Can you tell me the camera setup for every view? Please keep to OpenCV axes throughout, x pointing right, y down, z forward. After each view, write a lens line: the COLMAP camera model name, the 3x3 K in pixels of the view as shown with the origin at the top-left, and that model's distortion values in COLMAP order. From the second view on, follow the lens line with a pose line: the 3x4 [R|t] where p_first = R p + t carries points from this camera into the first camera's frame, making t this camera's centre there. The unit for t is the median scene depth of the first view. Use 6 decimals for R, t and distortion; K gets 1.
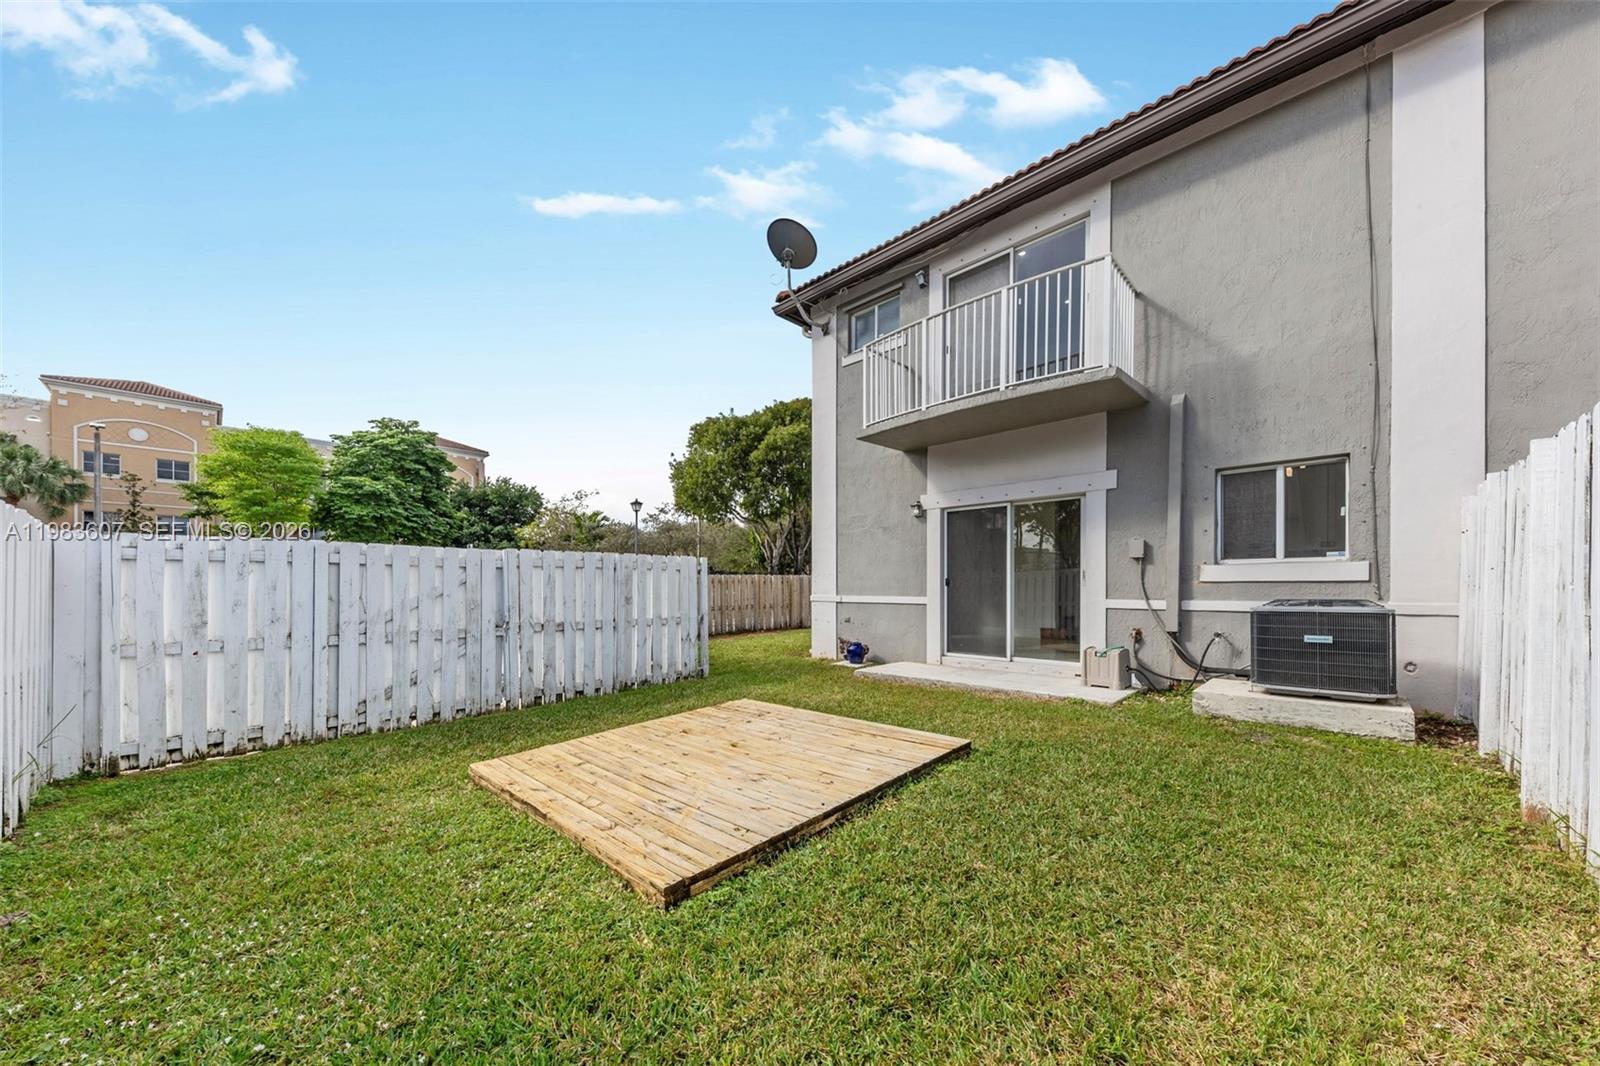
lens RADIAL K [[568.5, 0, 804.0], [0, 568.5, 587.3], [0, 0, 1]] dist [-0.000559, -0.000043]
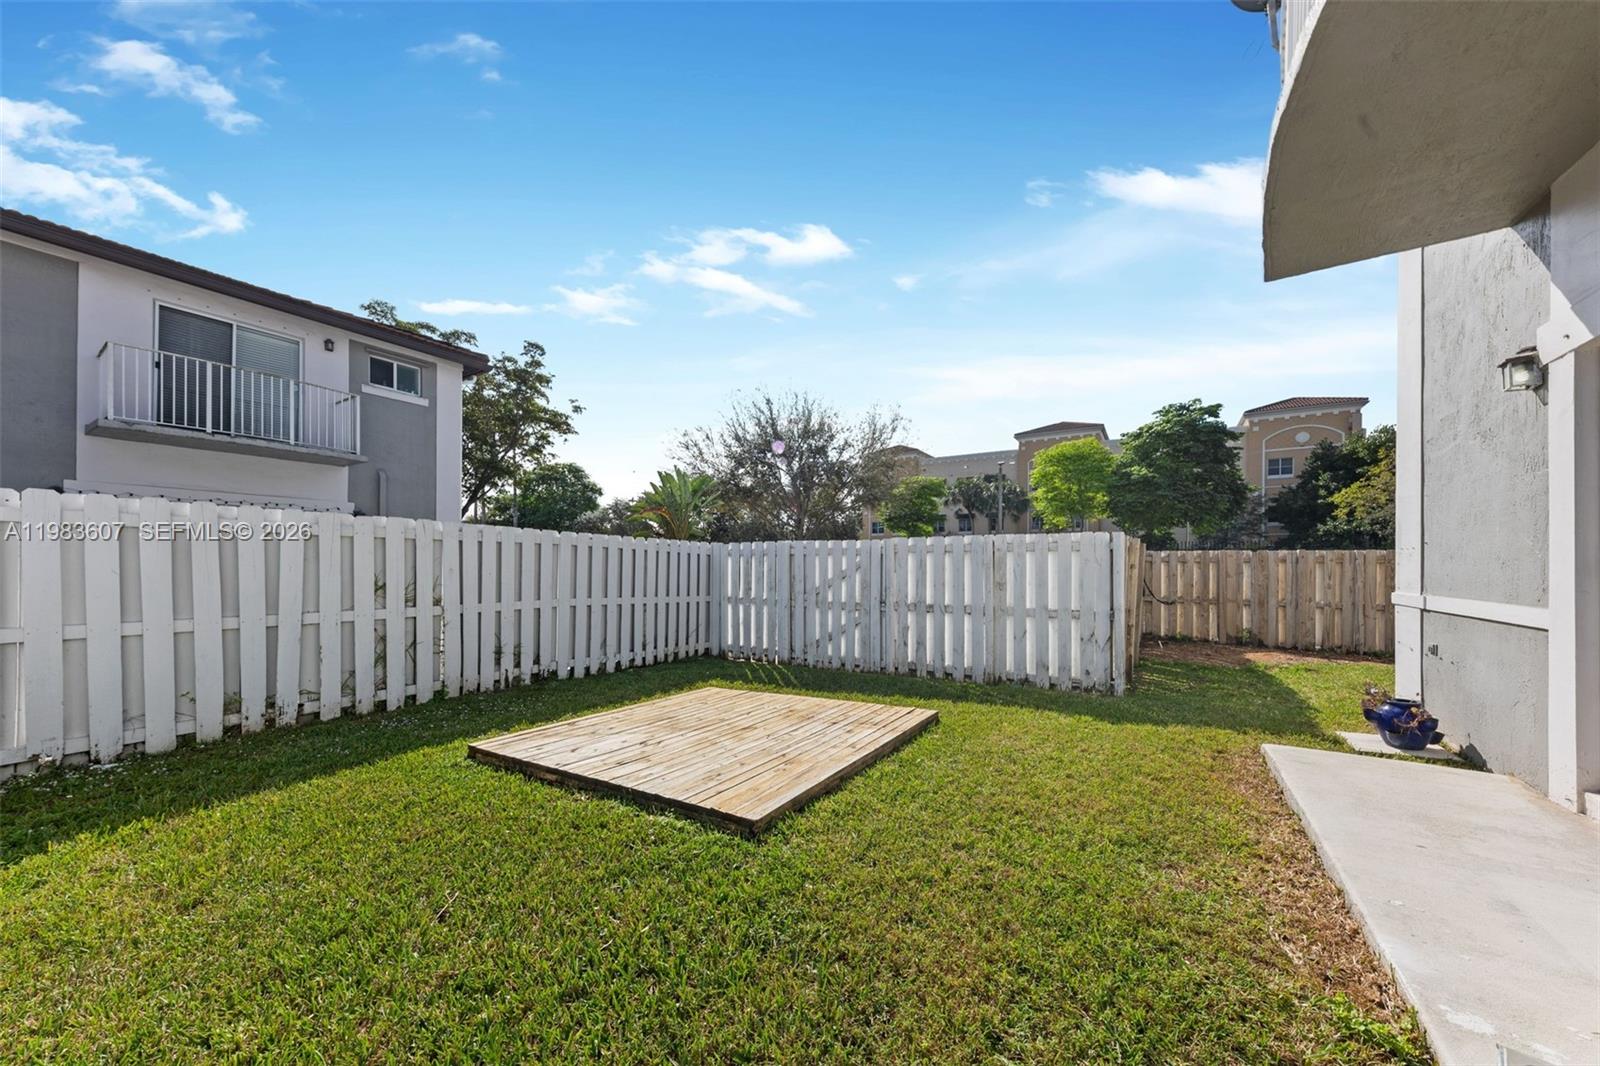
lens RADIAL K [[563.8, 0, 801.3], [0, 563.8, 561.2], [0, 0, 1]] dist [0.001116, -0.000455]
pose [[0.186575, -0.005128, -0.982427, 0.495581], [-0.004114, 0.999974, -0.006001, -0.009800], [0.982432, 0.005161, 0.186549, 0.499772]]
